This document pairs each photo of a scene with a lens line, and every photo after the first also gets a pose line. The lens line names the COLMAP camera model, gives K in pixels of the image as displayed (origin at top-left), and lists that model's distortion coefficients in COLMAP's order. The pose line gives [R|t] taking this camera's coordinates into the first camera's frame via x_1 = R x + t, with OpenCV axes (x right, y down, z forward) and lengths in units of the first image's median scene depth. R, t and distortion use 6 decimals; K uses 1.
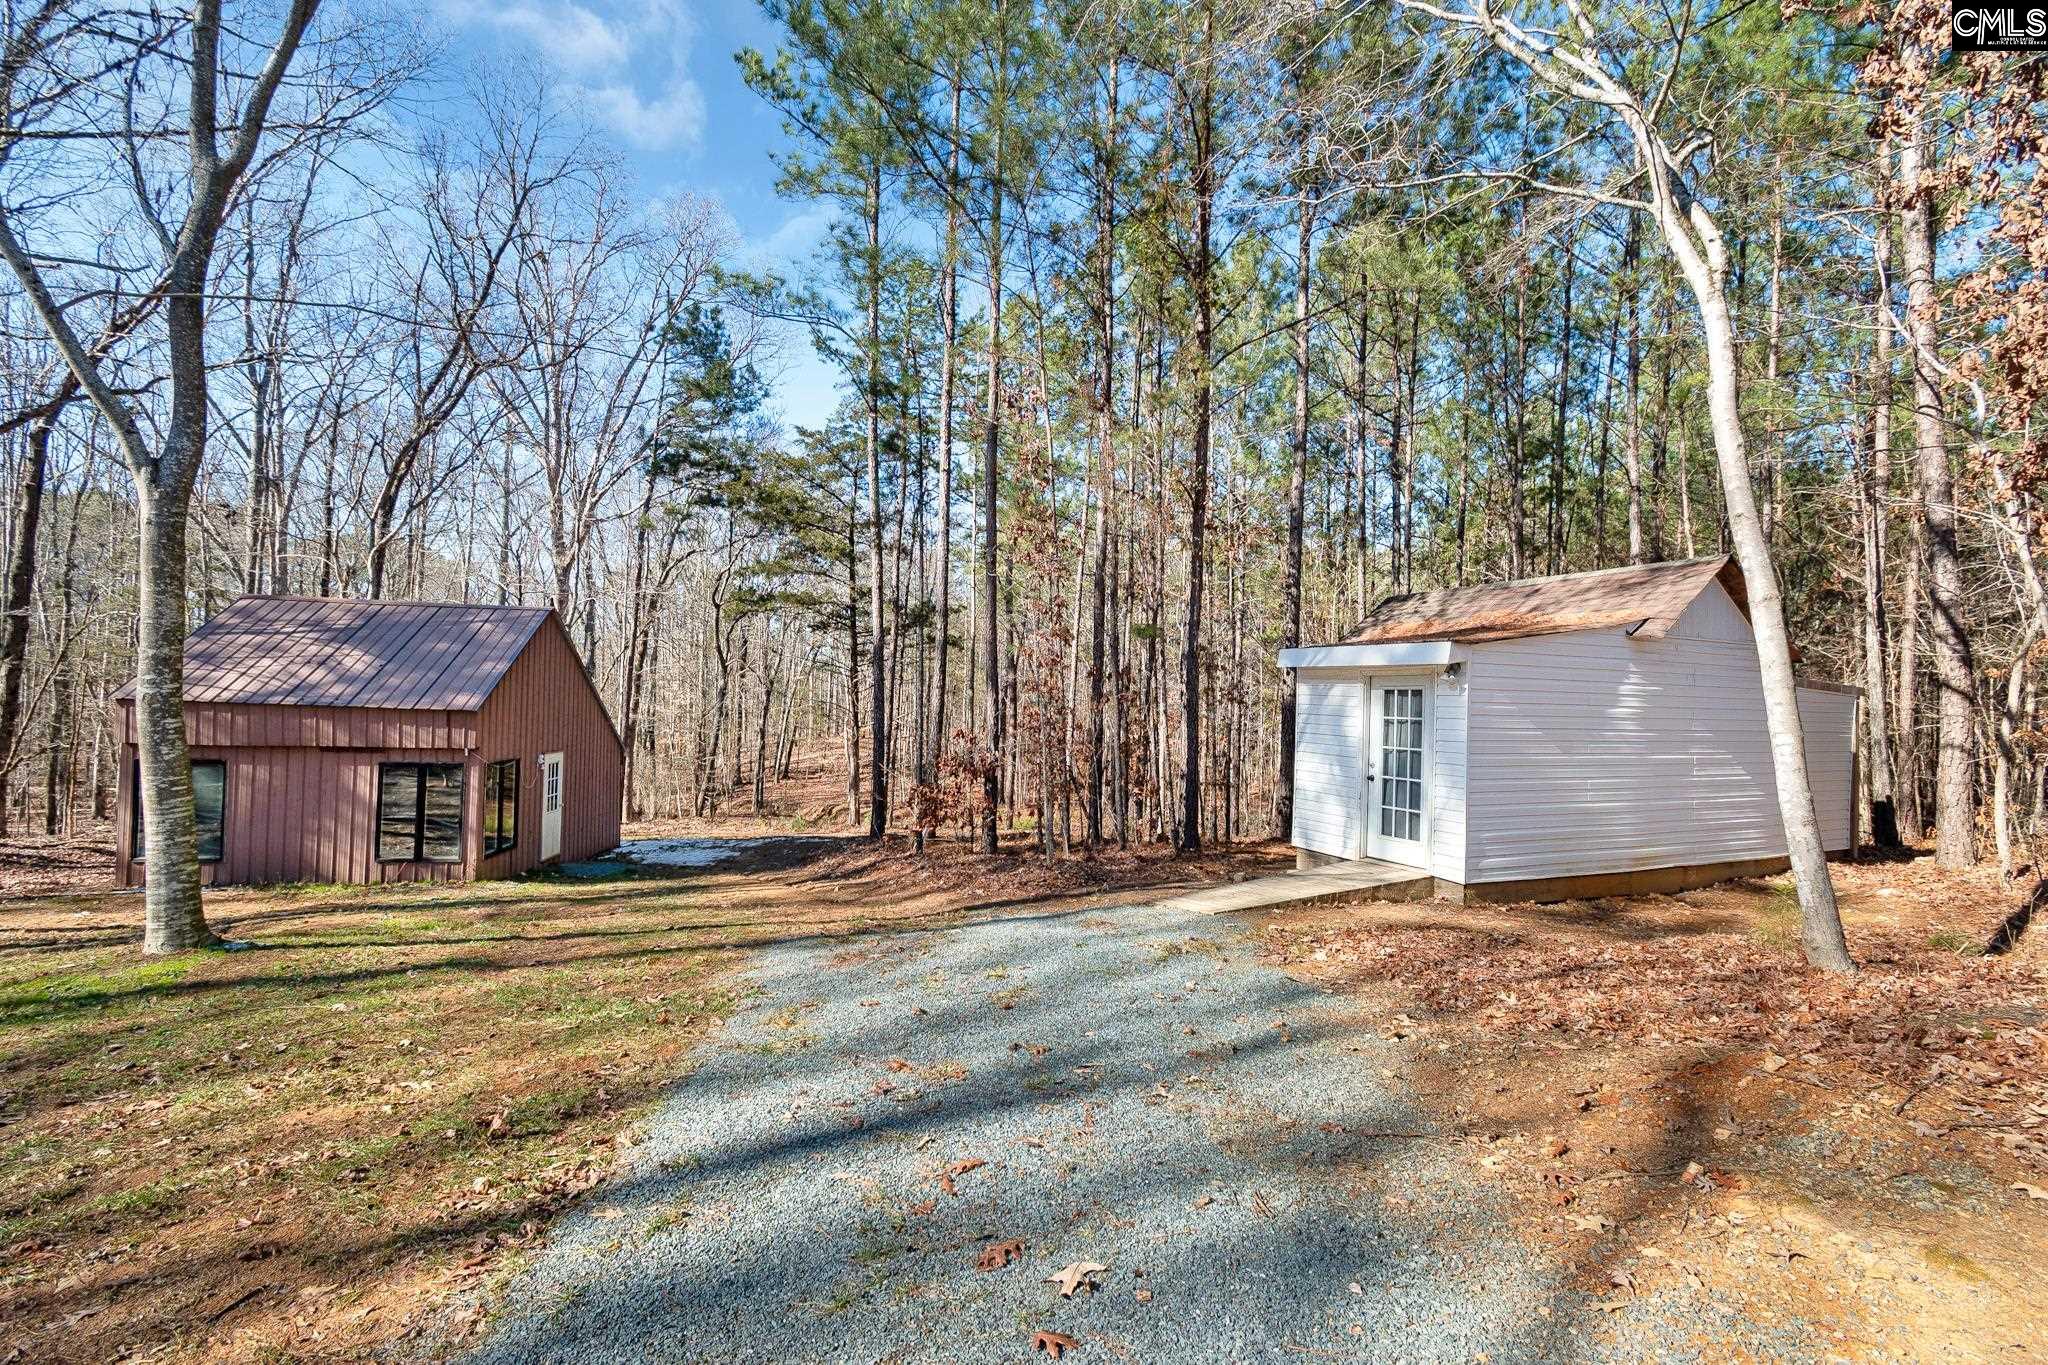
lens RADIAL K [[898.0, 0, 1024.0], [0, 898.0, 682.5], [0, 0, 1]] dist [0.000004, -0.000055]
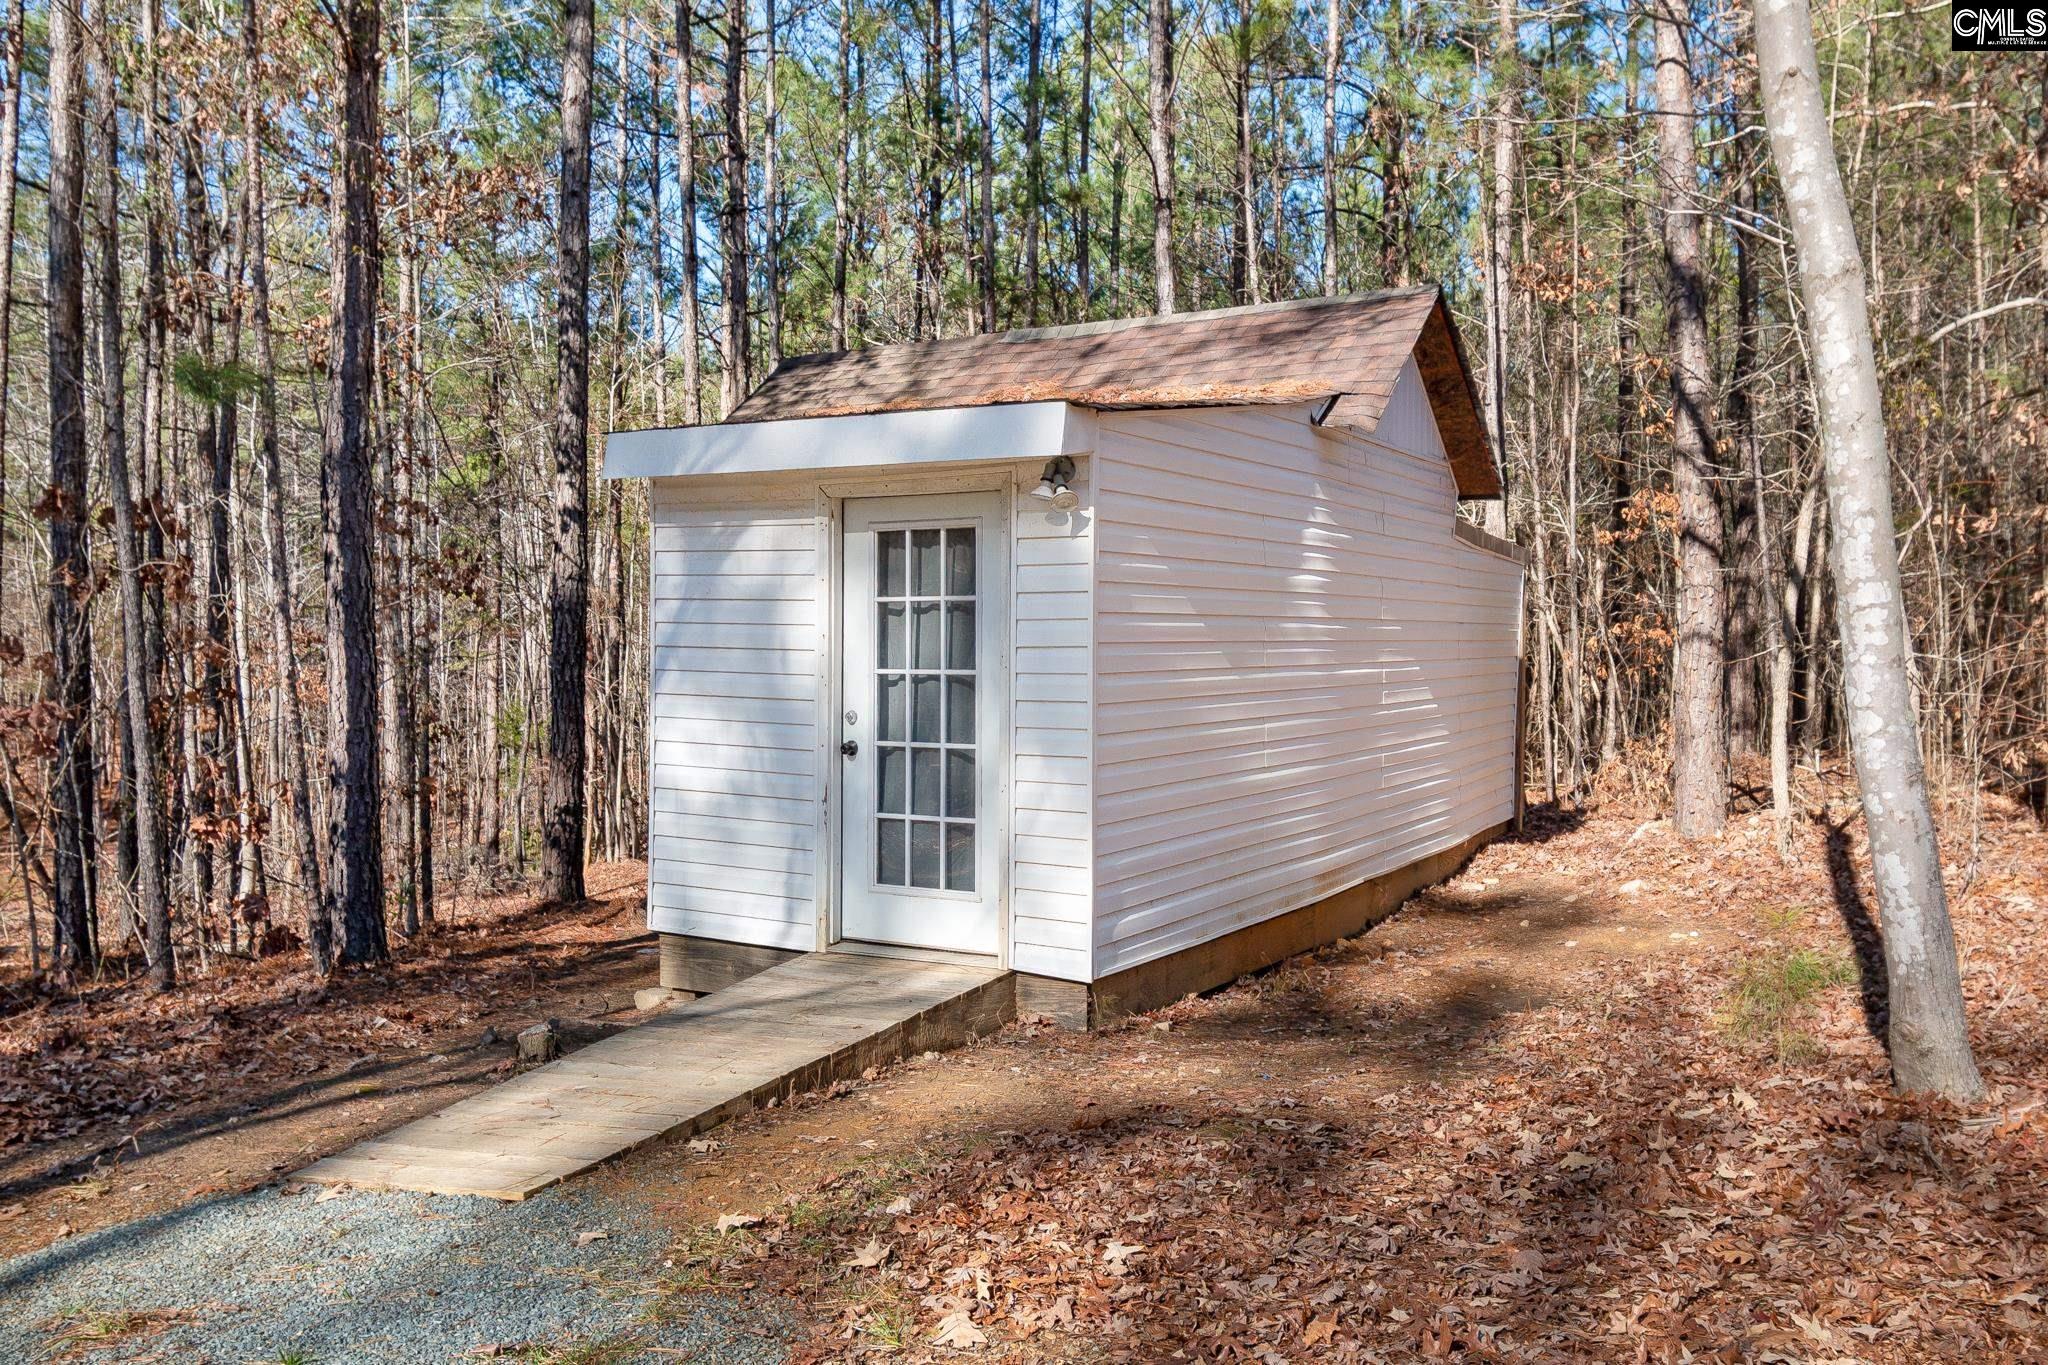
lens RADIAL K [[1641.8, 0, 1024.0], [0, 1641.8, 682.5], [0, 0, 1]] dist [-0.001962, -0.004009]
pose [[0.818740, -0.039143, 0.572828, 0.023528], [0.006952, 0.998276, 0.058279, 0.033192], [-0.574122, -0.043733, 0.817601, 0.342274]]
